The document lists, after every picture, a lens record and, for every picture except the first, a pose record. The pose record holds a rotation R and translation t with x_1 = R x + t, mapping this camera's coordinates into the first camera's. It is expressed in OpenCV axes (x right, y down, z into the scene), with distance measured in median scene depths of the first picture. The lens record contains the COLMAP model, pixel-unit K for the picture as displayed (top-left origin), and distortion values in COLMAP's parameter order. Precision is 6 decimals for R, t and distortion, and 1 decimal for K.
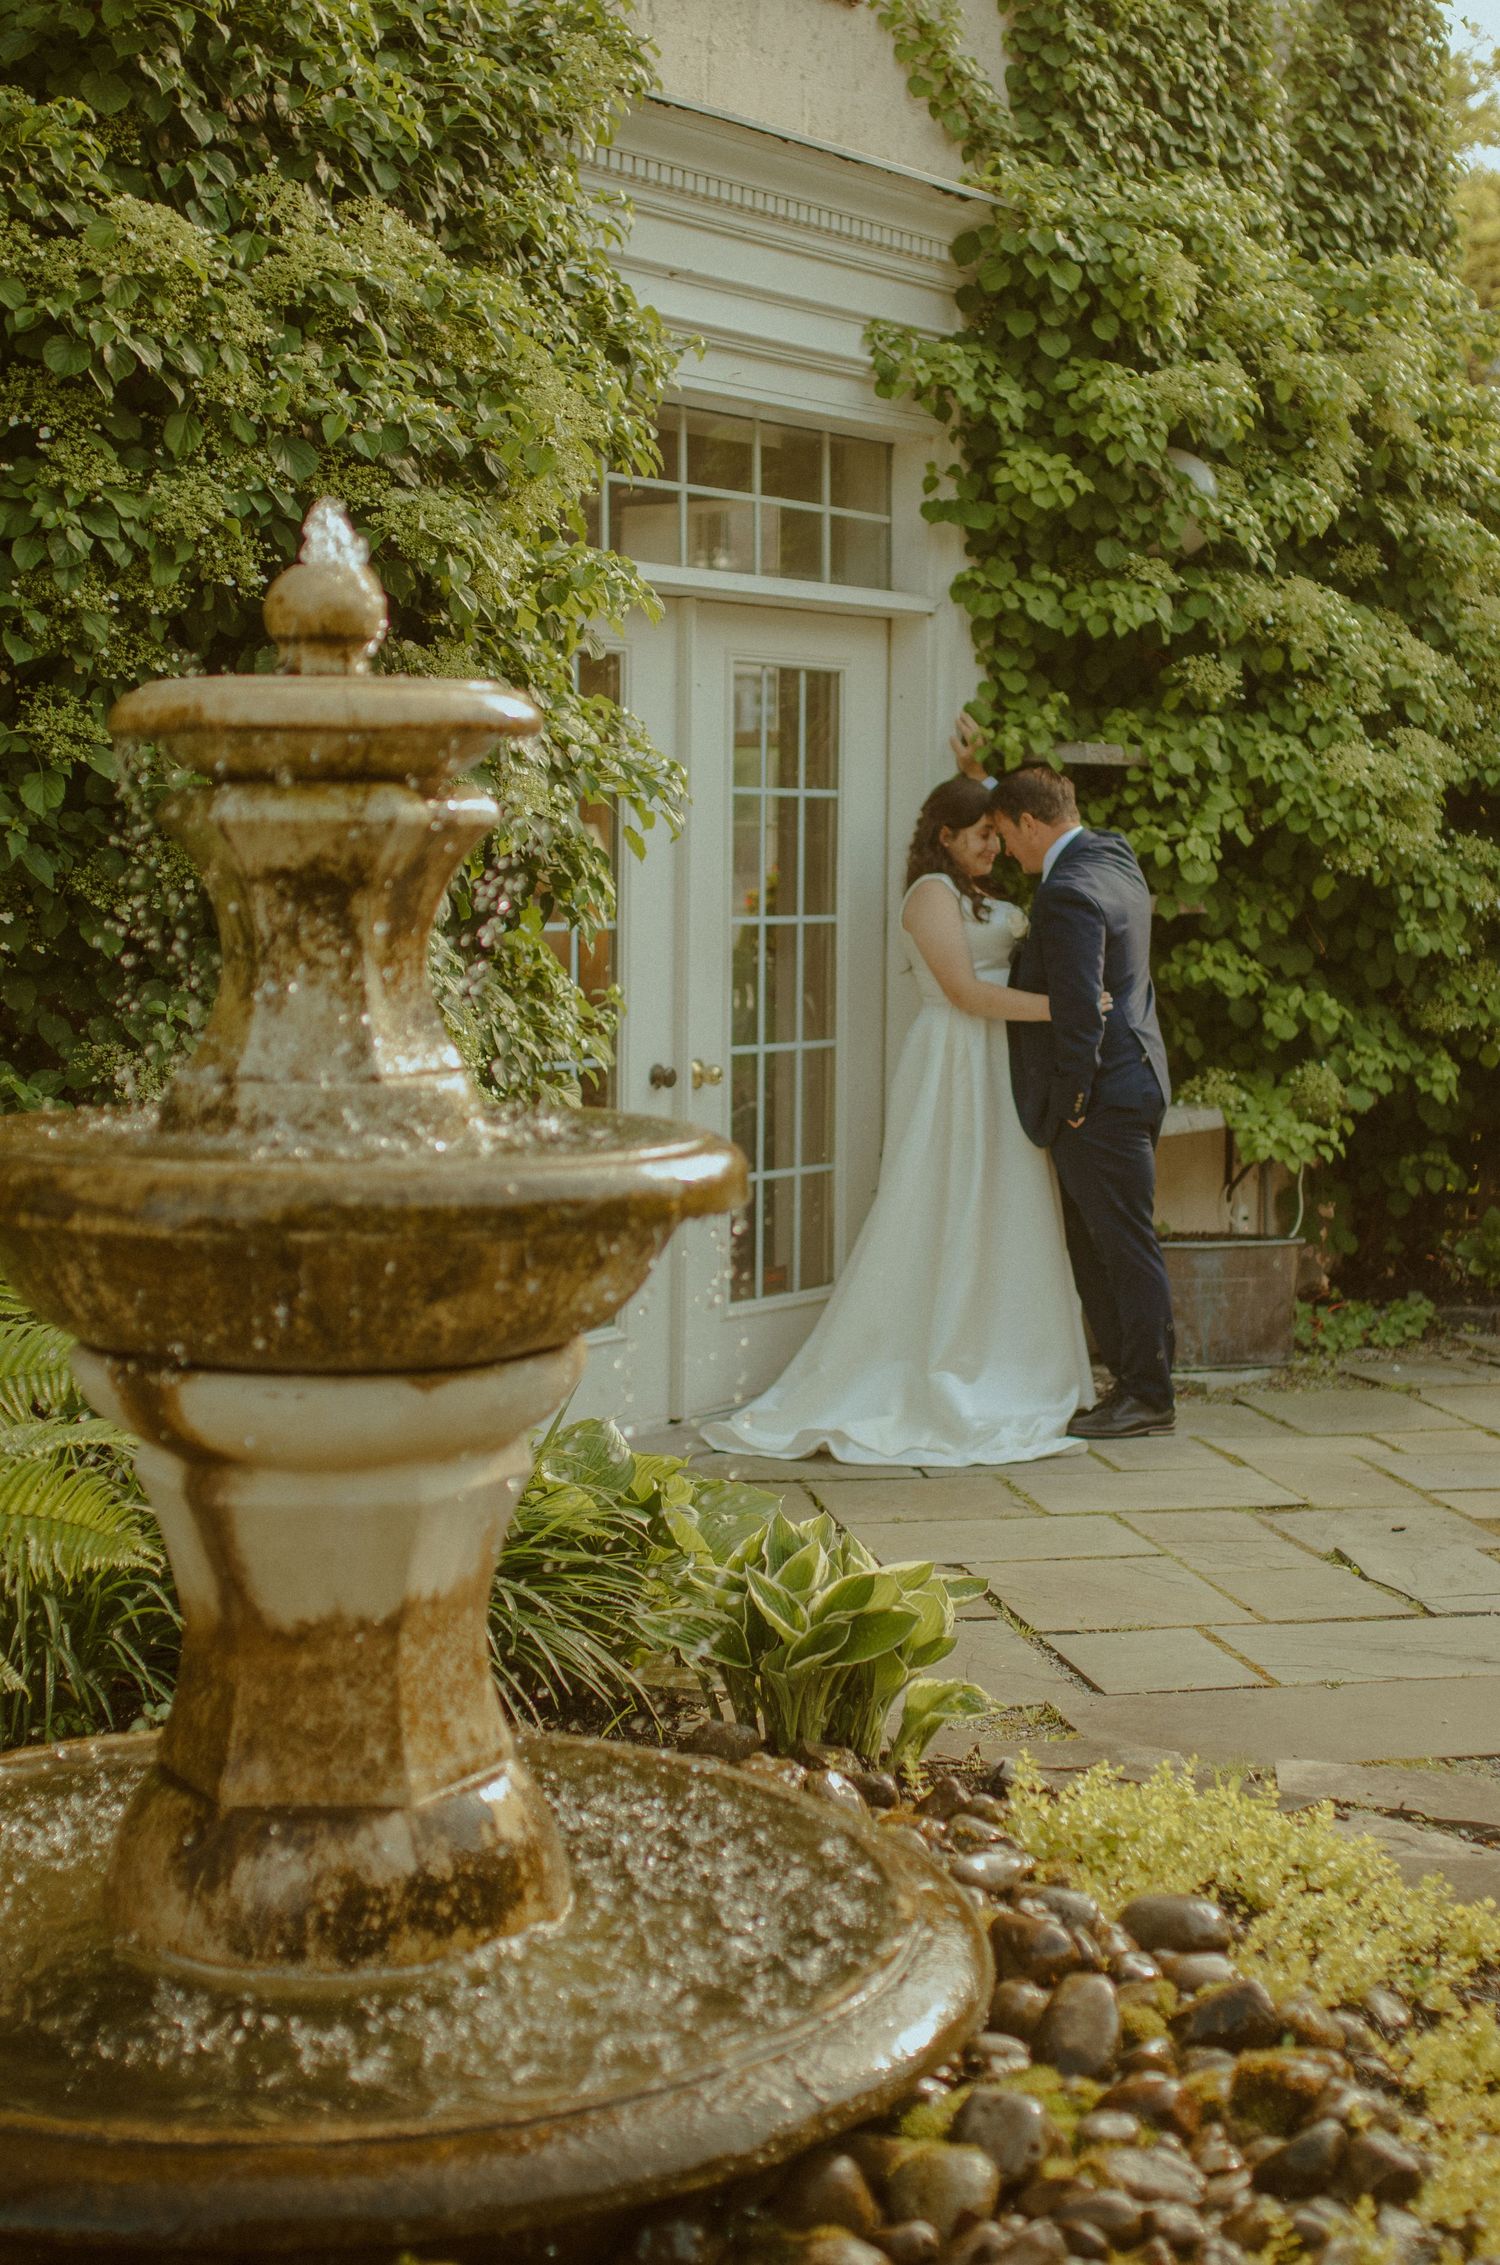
lens RADIAL K [[3301.4, 0, 788.3], [0, 3301.4, 1131.9], [0, 0, 1]] dist [-0.070535, 0.097797]
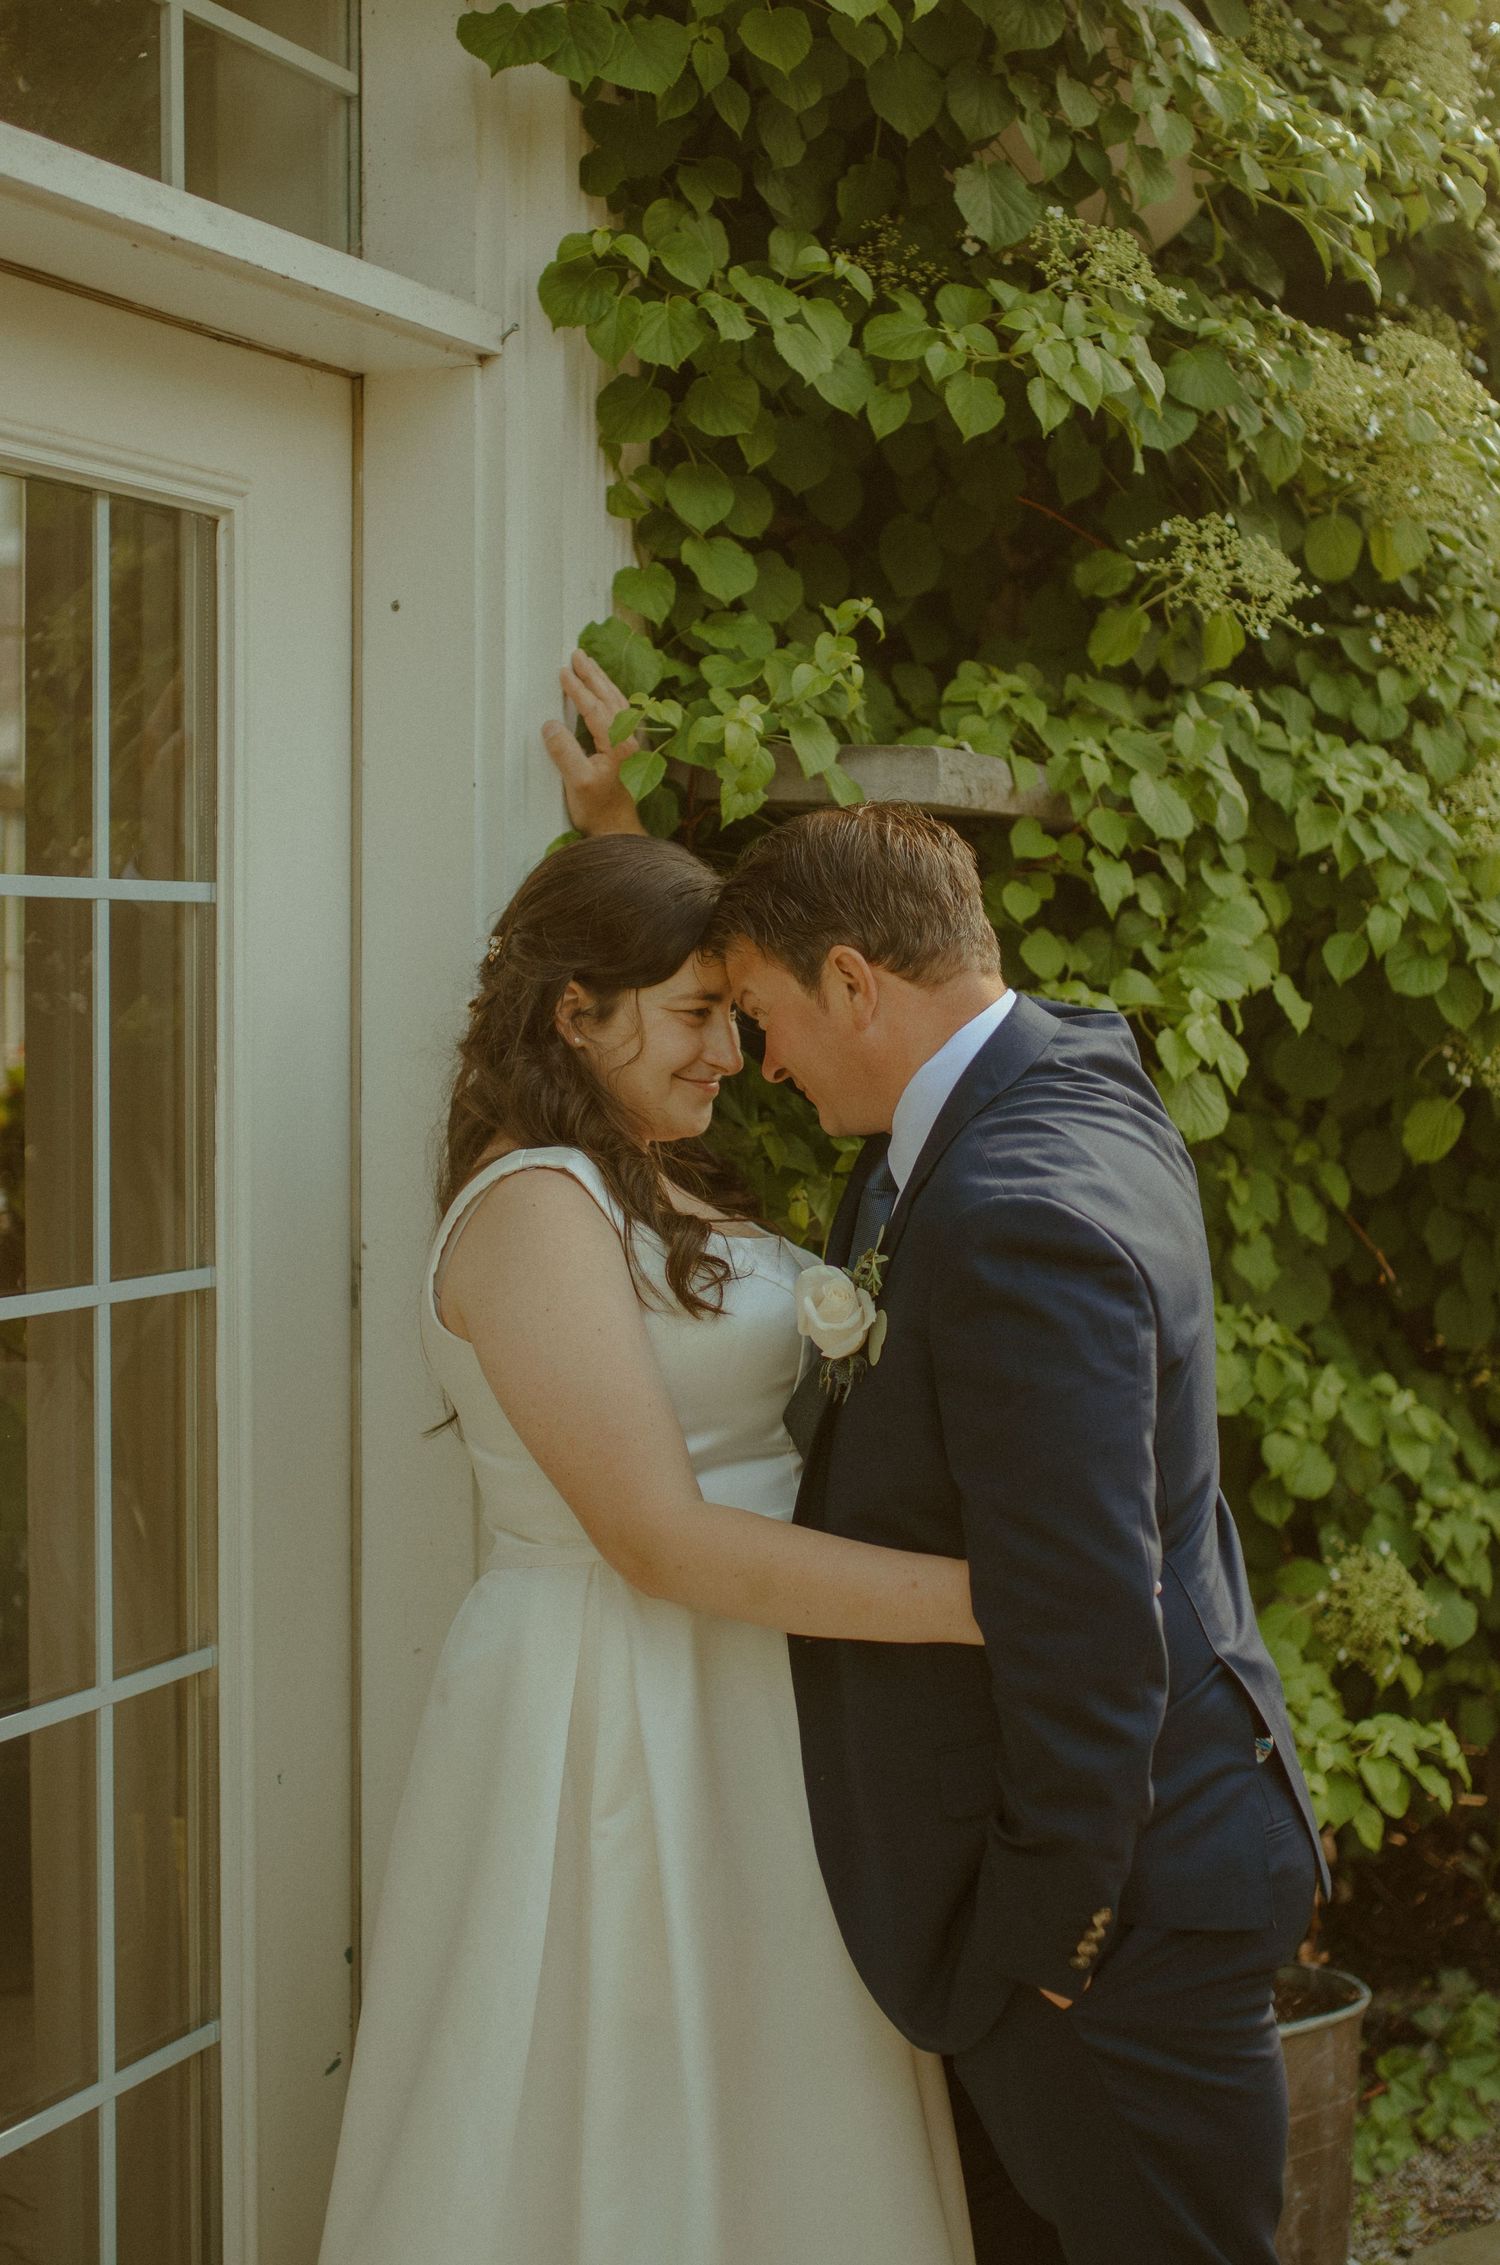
lens RADIAL K [[3391.0, 0, 749.6], [0, 3391.0, 1083.3], [0, 0, 1]] dist [-0.064783, 0.072963]
pose [[0.979564, -0.011316, 0.200815, -0.000323], [0.021909, 0.998478, -0.050606, -0.065068], [-0.199937, 0.053971, 0.978321, 0.658189]]
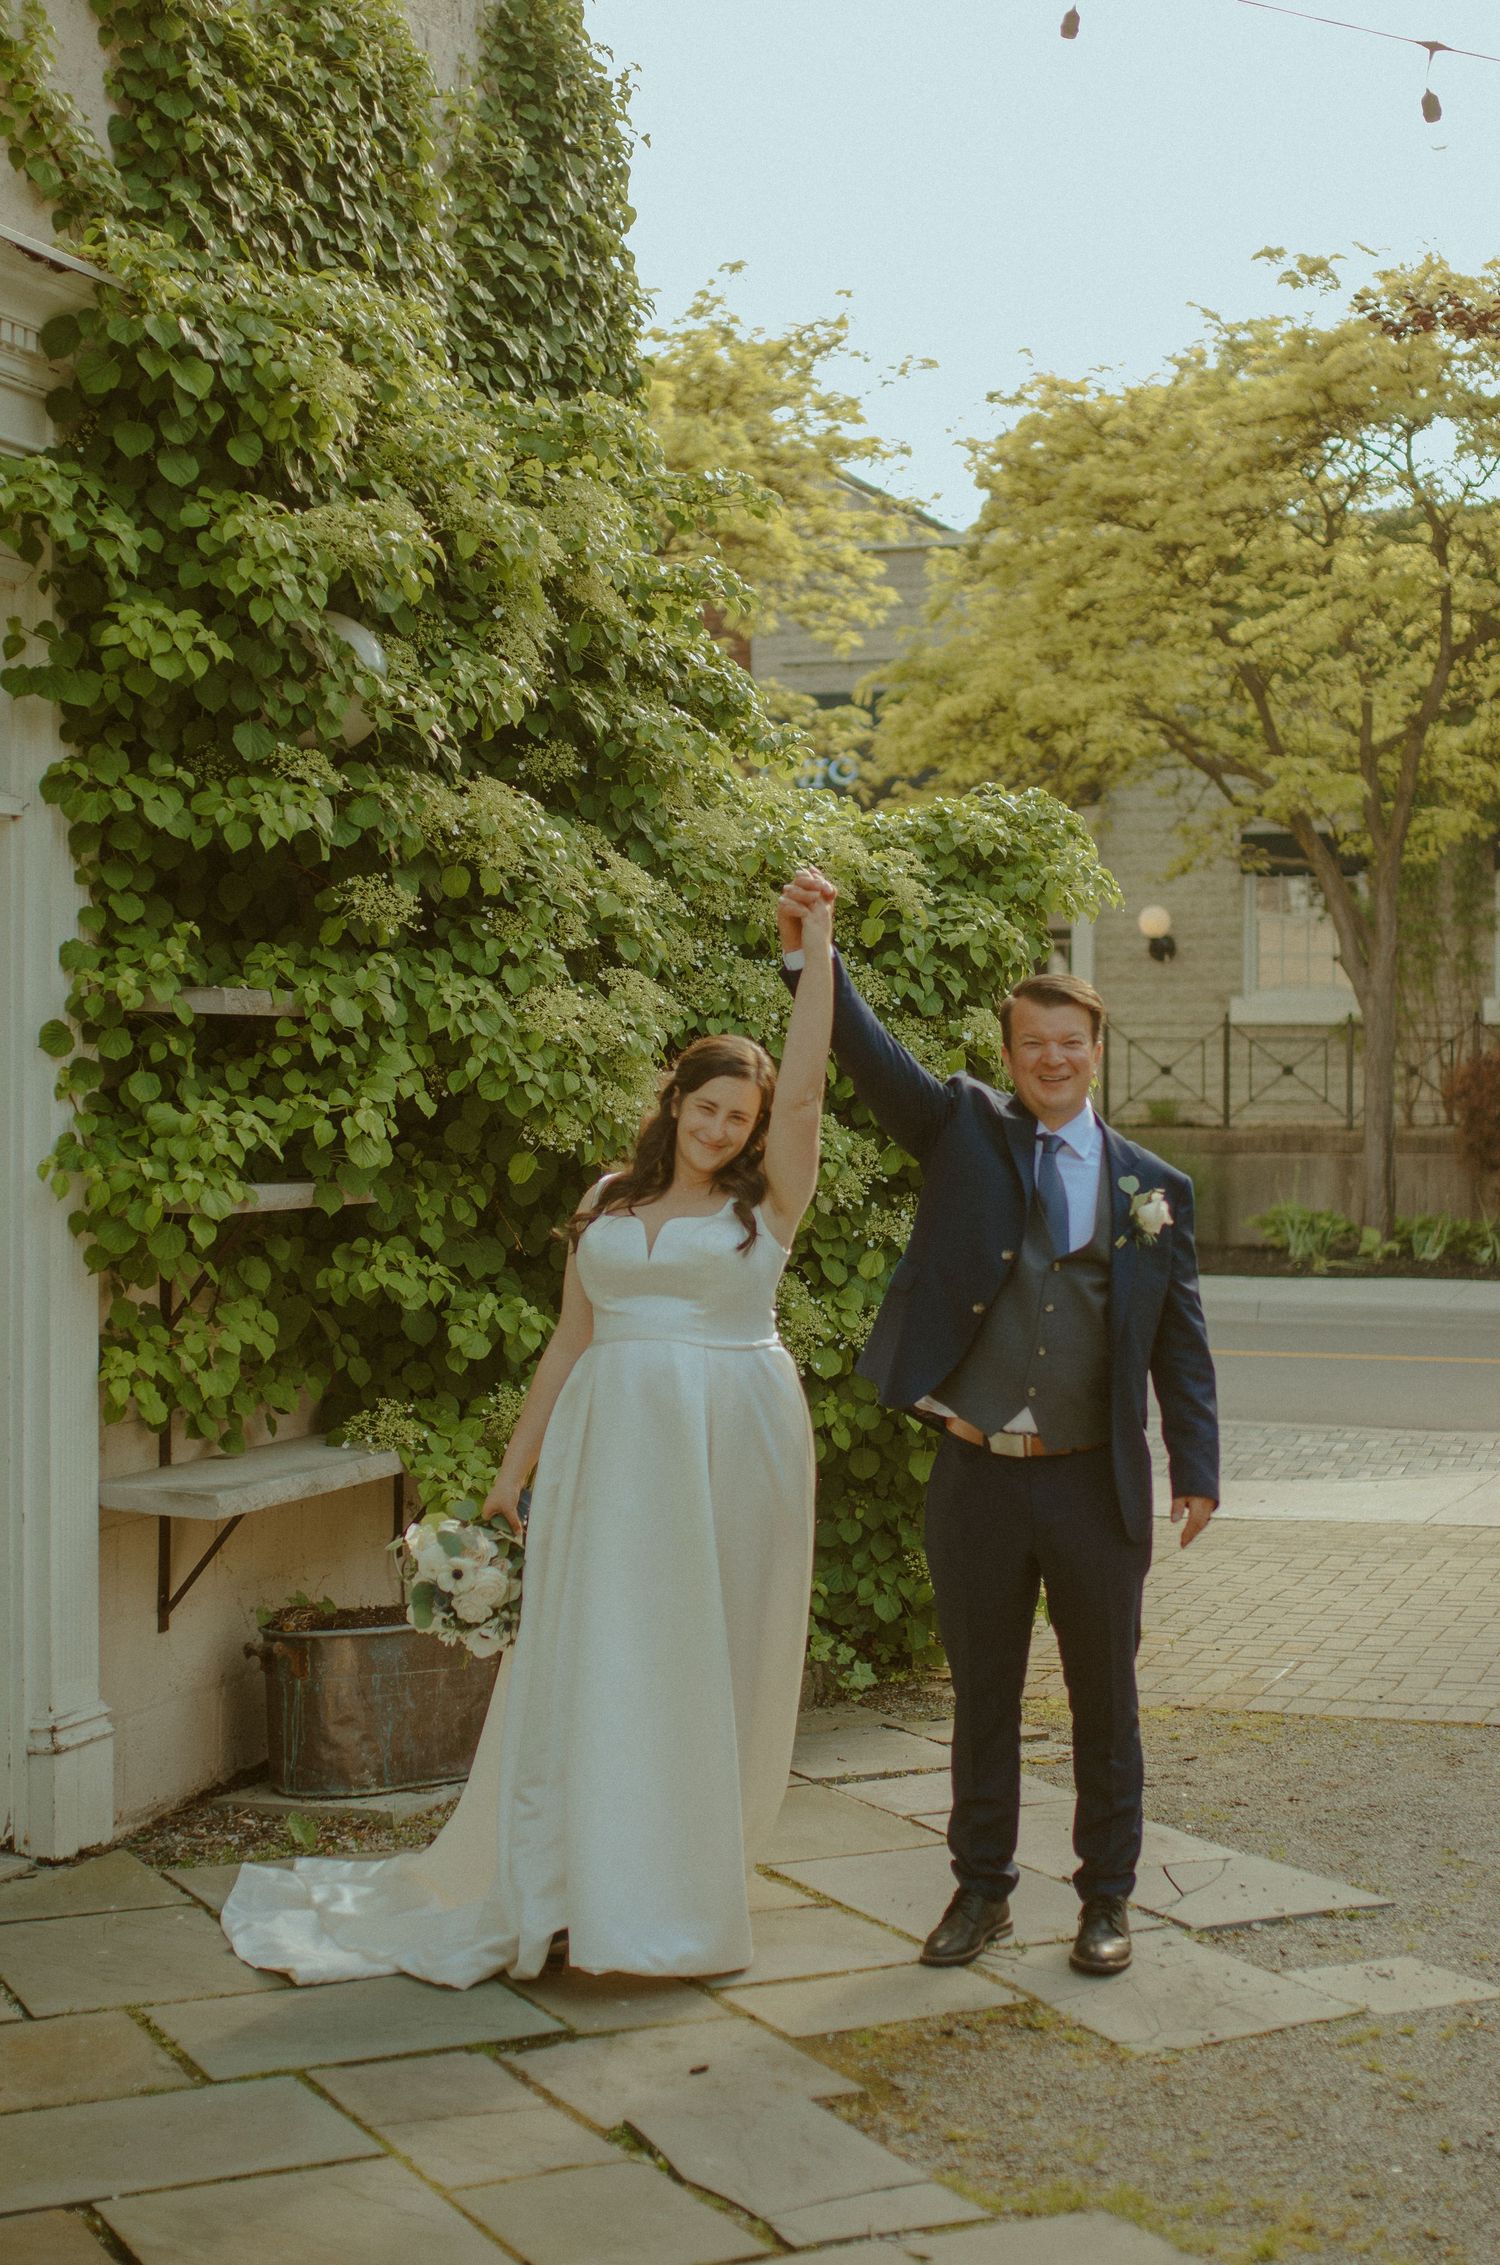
lens RADIAL K [[3266.4, 0, 751.7], [0, 3266.4, 1090.0], [0, 0, 1]] dist [-0.074683, 0.117961]
pose [[0.963296, -0.007433, 0.268337, 0.005428], [0.029504, 0.996492, -0.078314, -0.031788], [-0.266814, 0.083357, 0.960136, 0.245529]]
